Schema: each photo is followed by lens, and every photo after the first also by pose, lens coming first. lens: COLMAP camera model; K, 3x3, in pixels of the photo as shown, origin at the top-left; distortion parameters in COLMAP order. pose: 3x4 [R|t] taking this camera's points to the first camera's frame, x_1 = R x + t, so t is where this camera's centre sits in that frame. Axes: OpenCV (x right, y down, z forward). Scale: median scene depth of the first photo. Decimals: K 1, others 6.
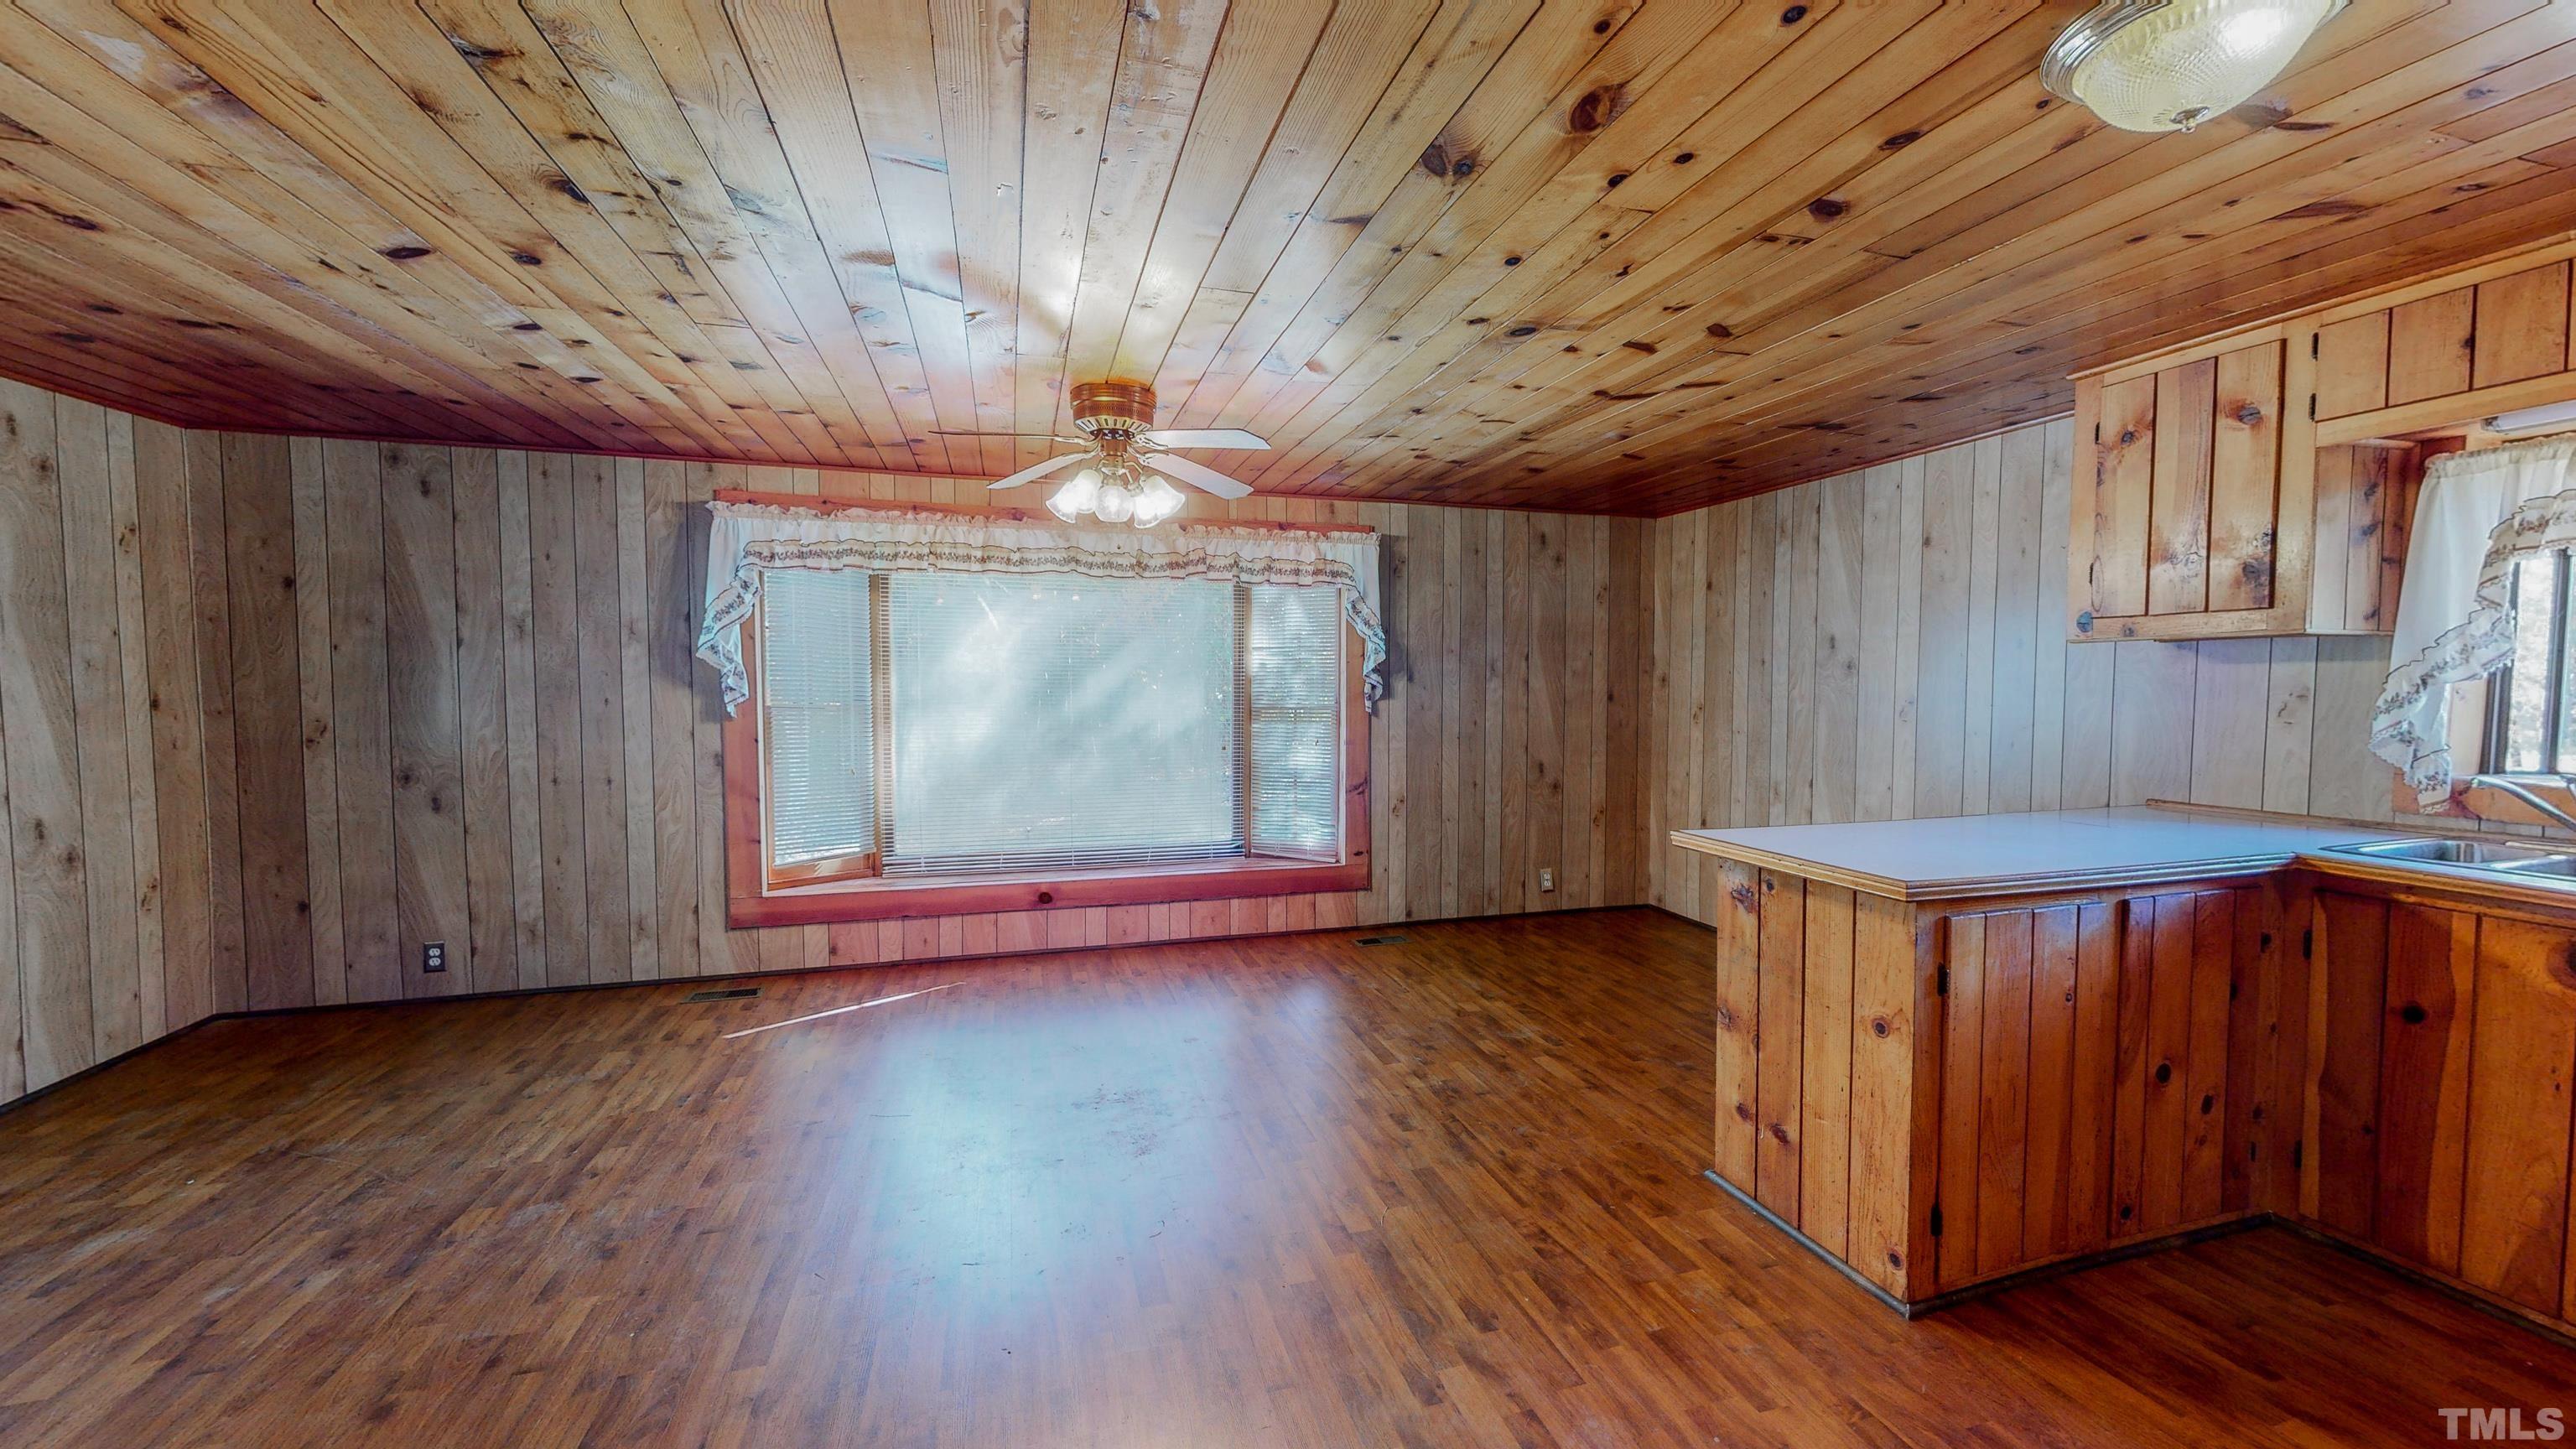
lens RADIAL K [[943.8, 0, 1287.7], [0, 943.8, 728.4], [0, 0, 1]] dist [0.000092, -0.000011]
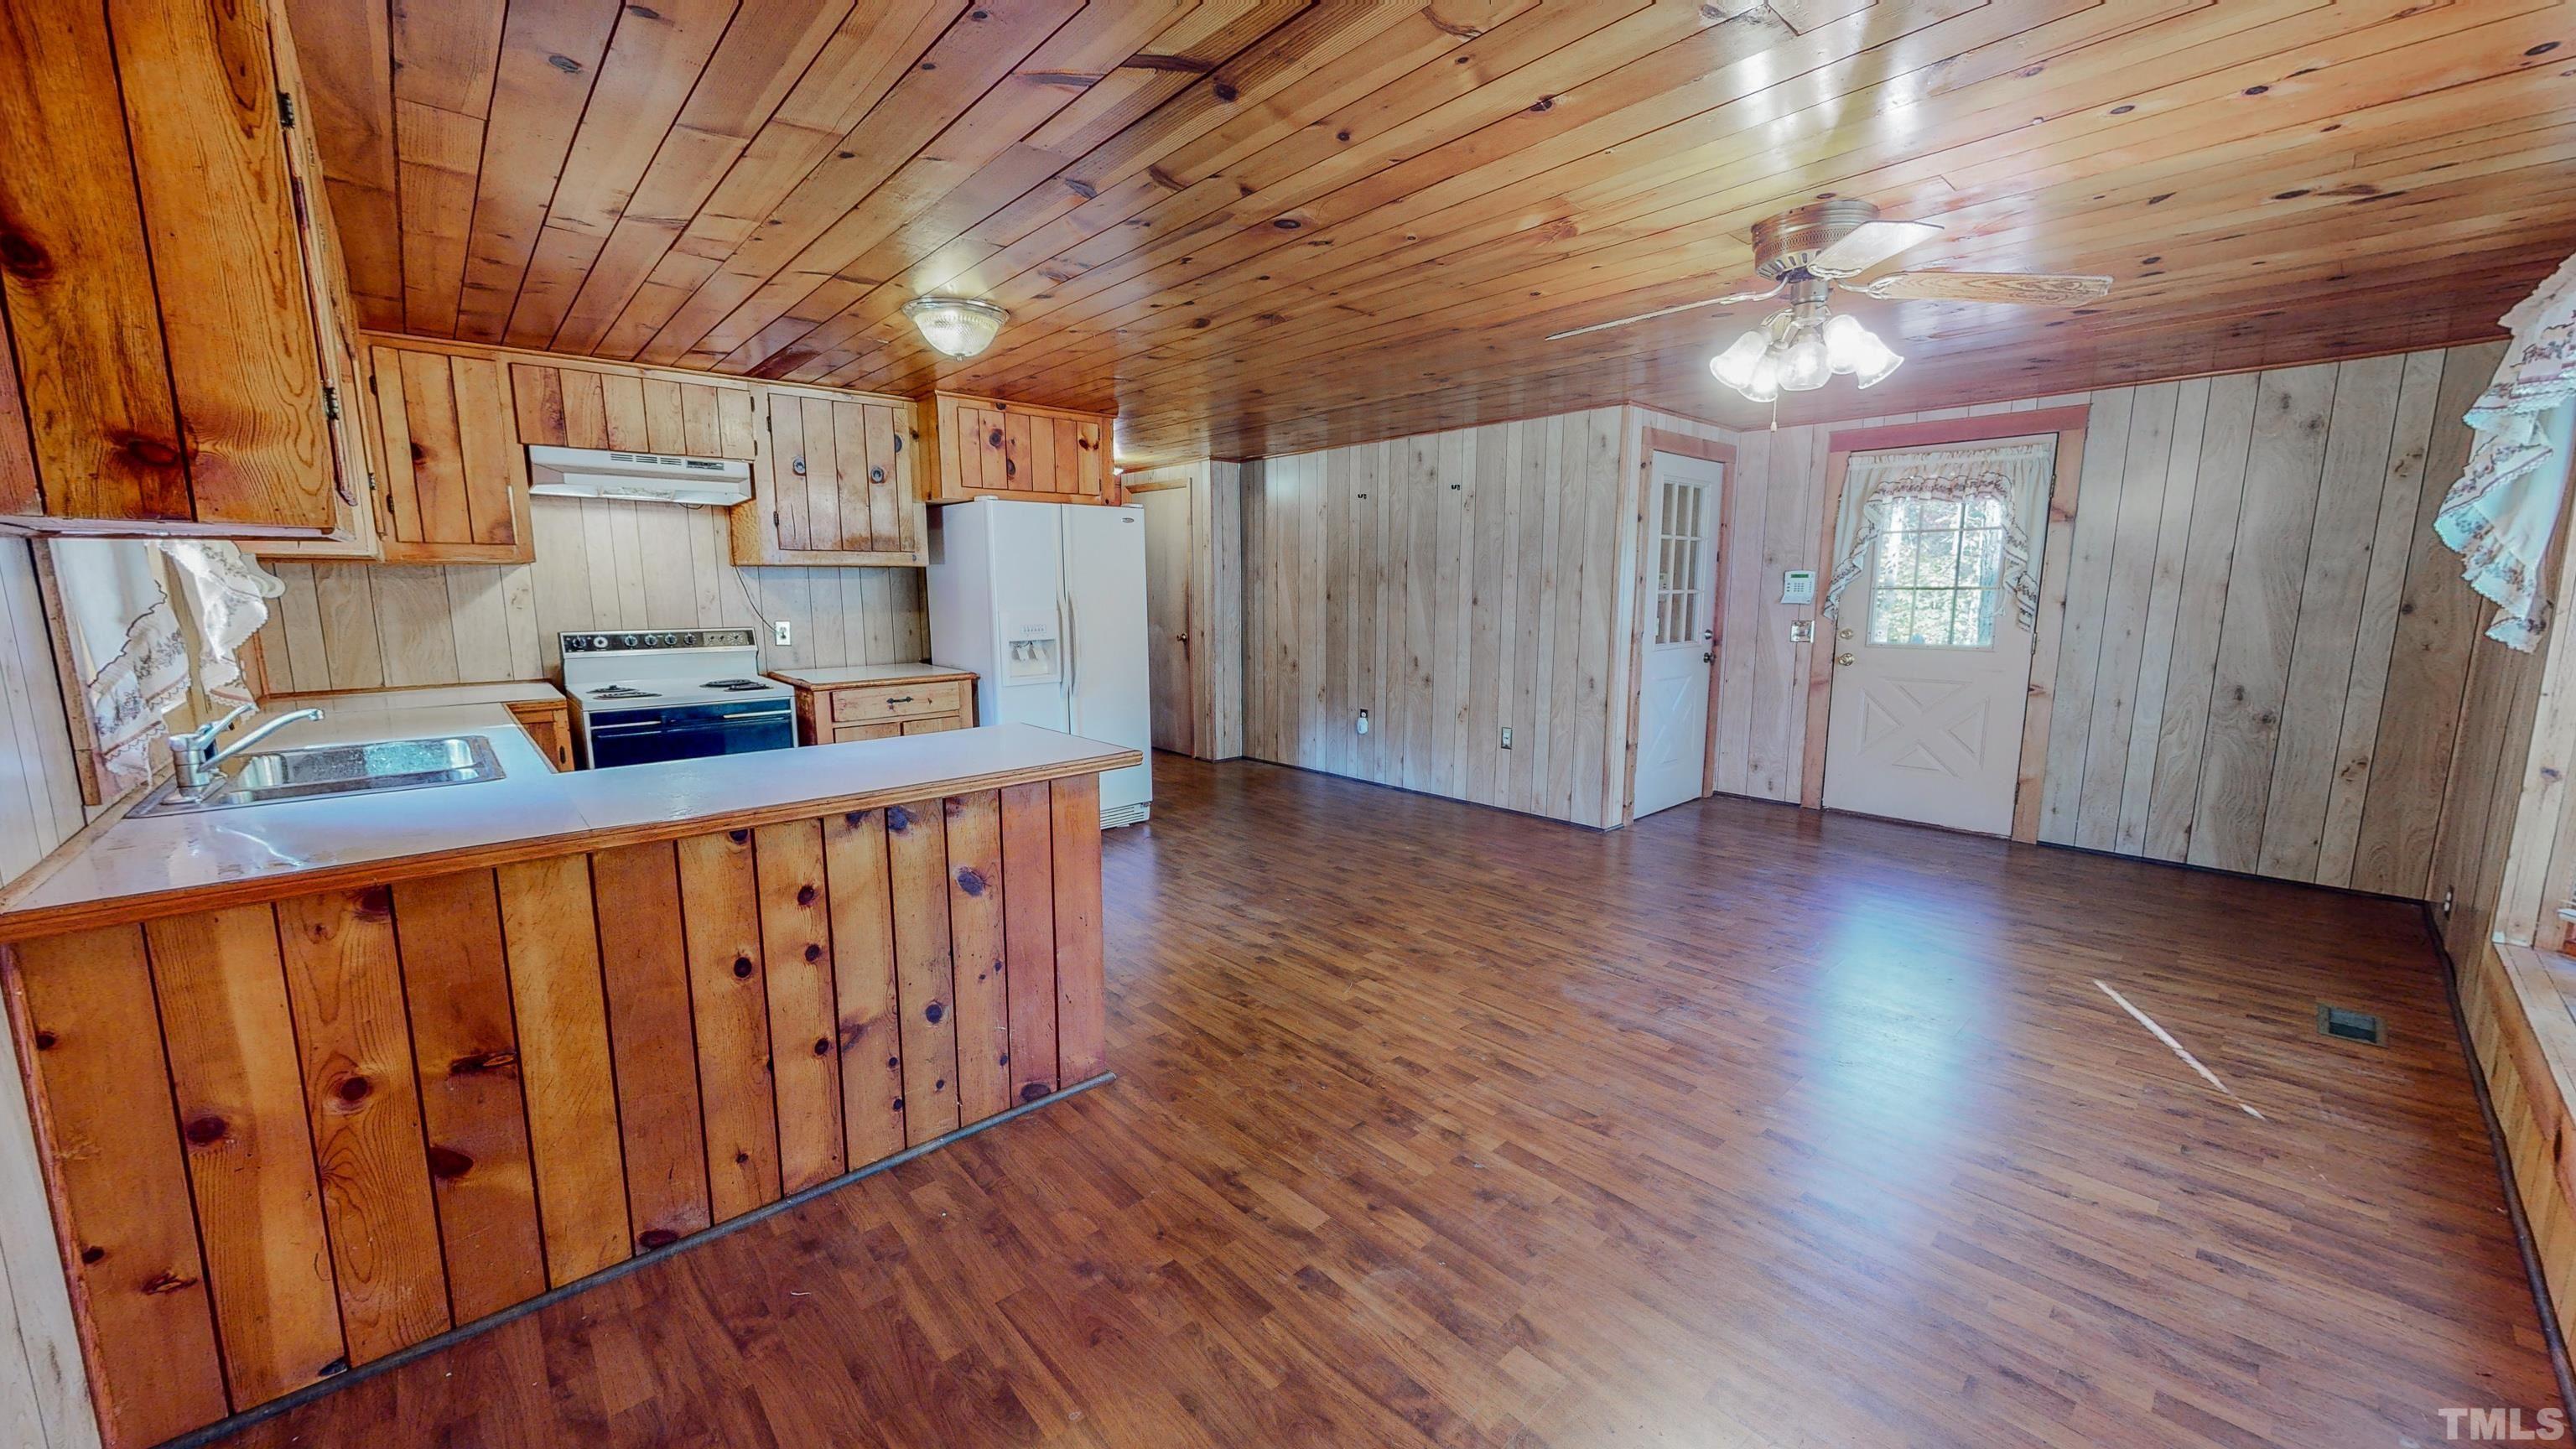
lens RADIAL K [[943.8, 0, 1287.7], [0, 943.8, 728.4], [0, 0, 1]] dist [0.000092, -0.000011]
pose [[-0.900635, 0.069251, -0.429023, 0.451025], [-0.018606, 0.980172, 0.197274, -0.073025], [0.434178, 0.185654, -0.881489, 1.260761]]
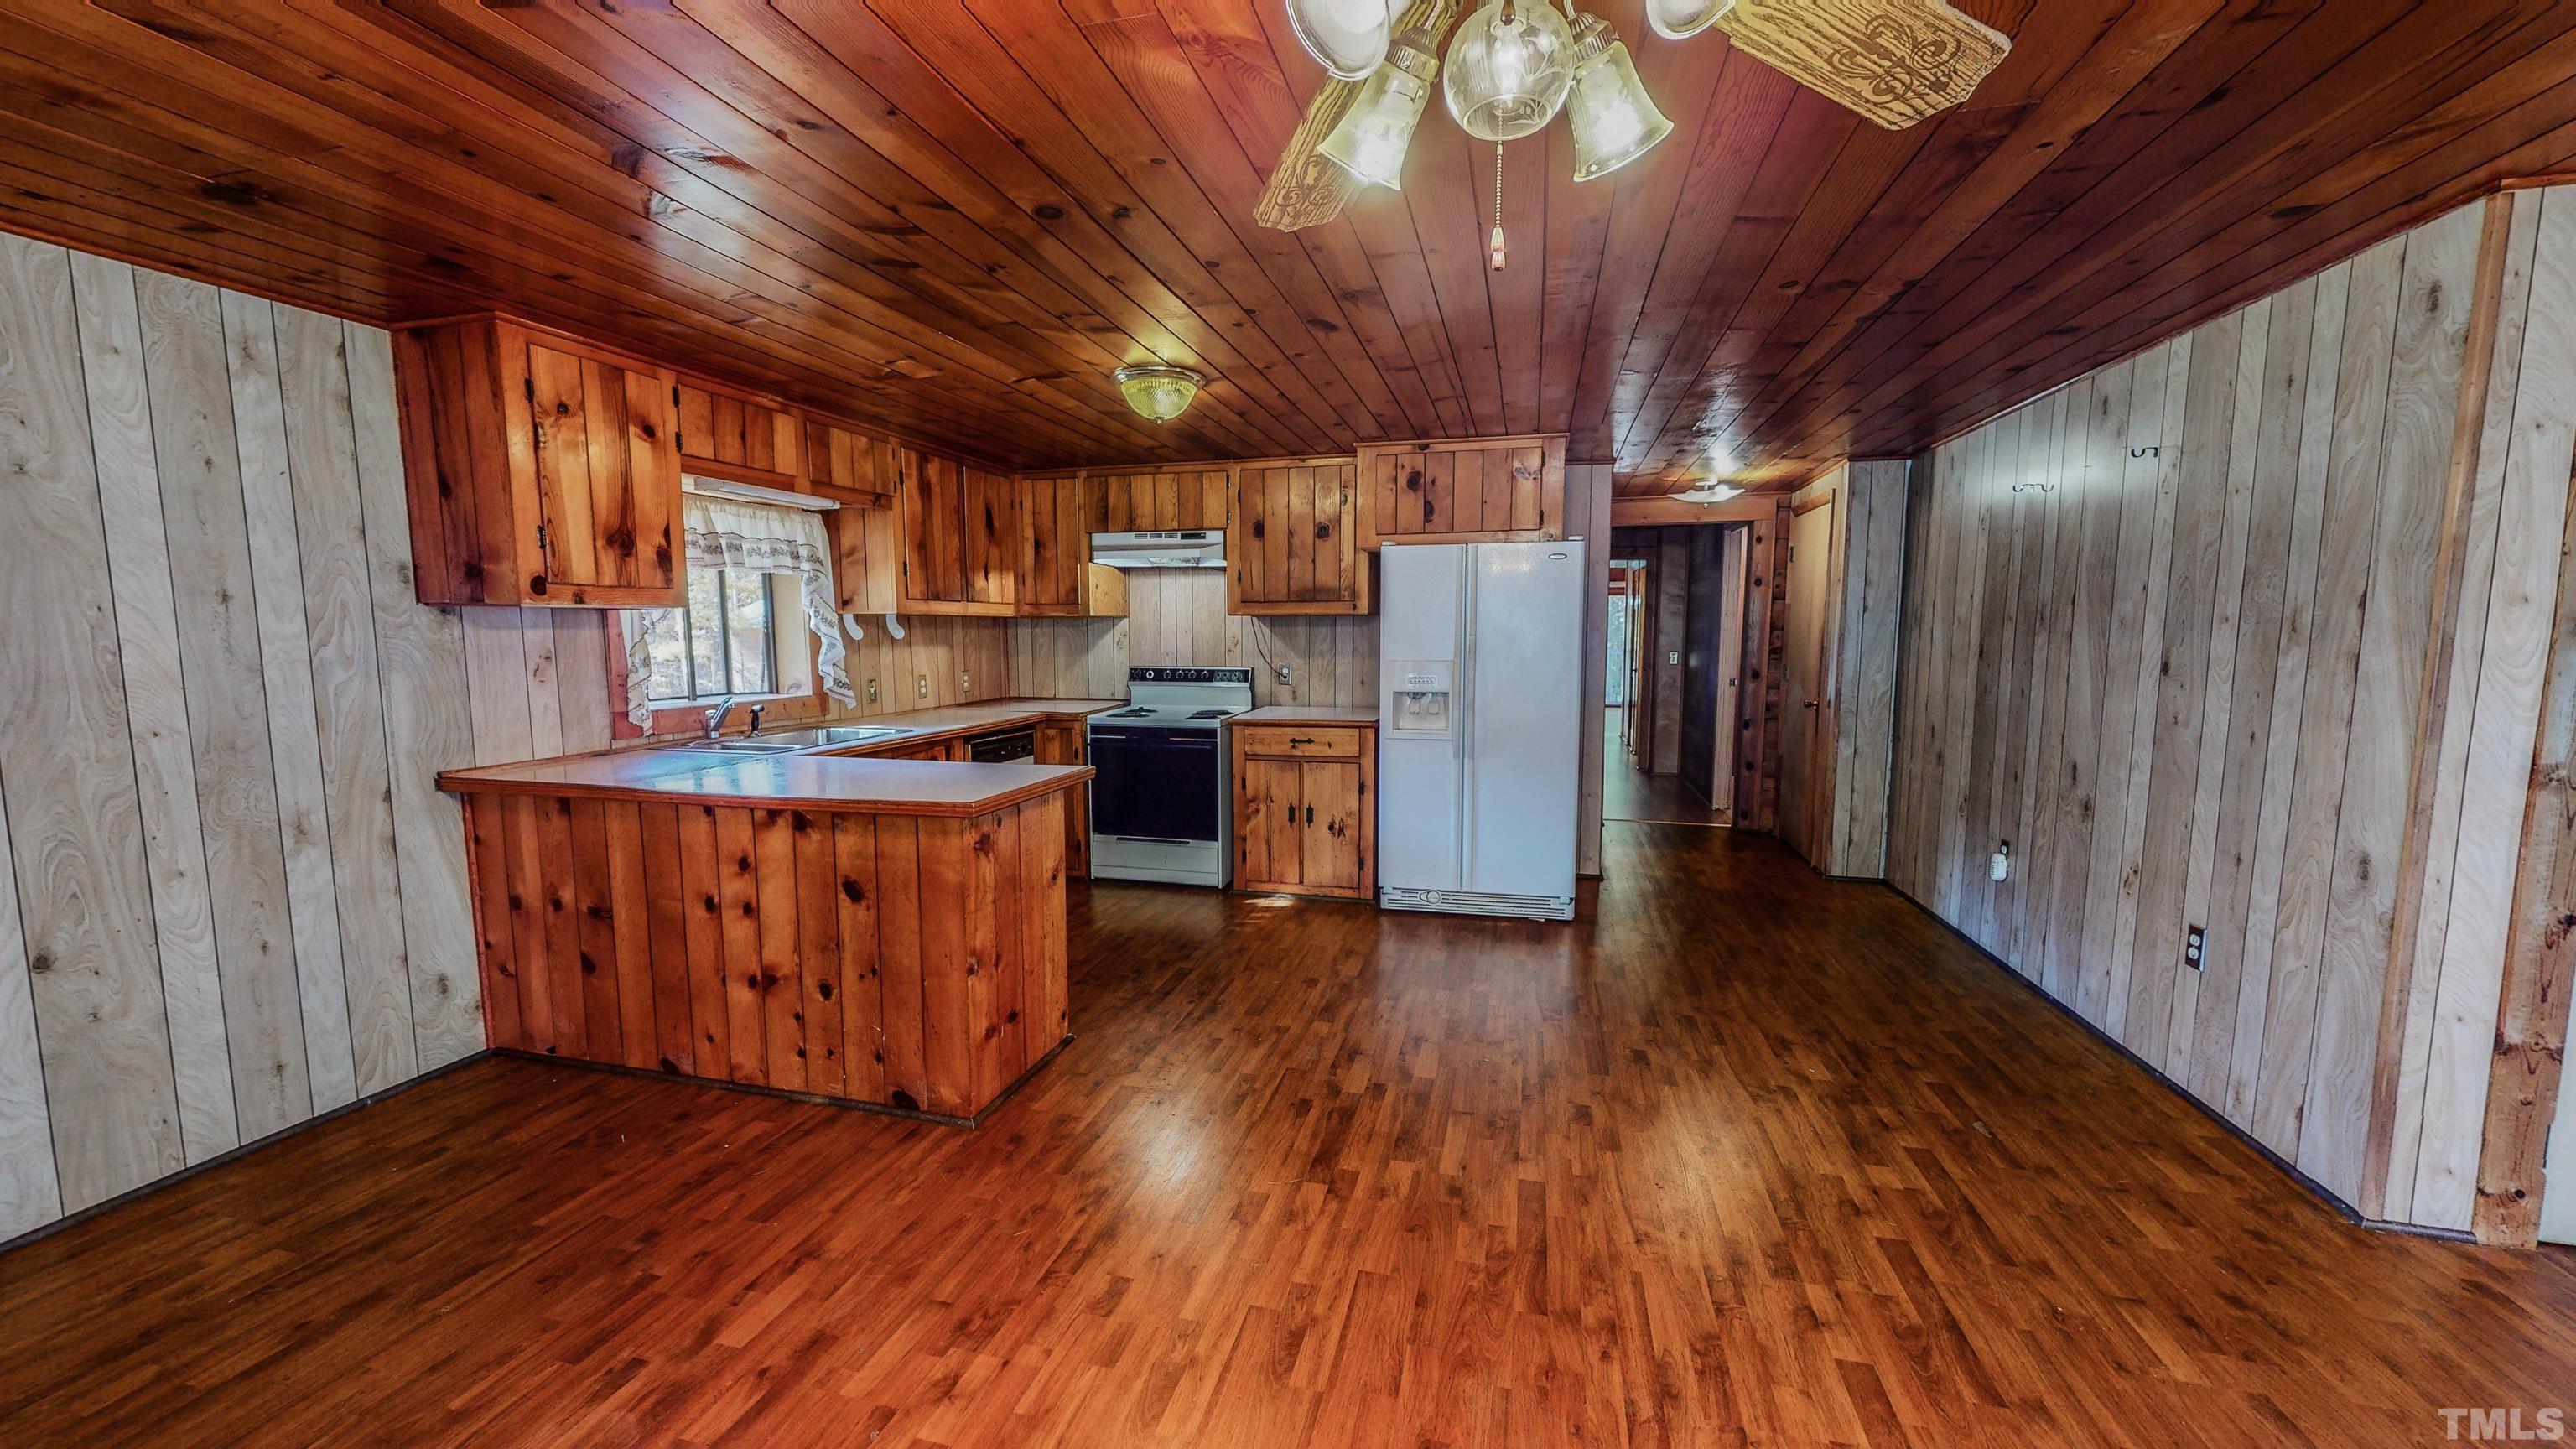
lens RADIAL K [[943.8, 0, 1287.7], [0, 943.8, 728.4], [0, 0, 1]] dist [0.000092, -0.000011]
pose [[-0.855313, -0.051573, 0.515538, -0.235435], [0.028240, 0.988914, 0.145781, -0.064842], [-0.517341, 0.139247, -0.844375, 1.068073]]
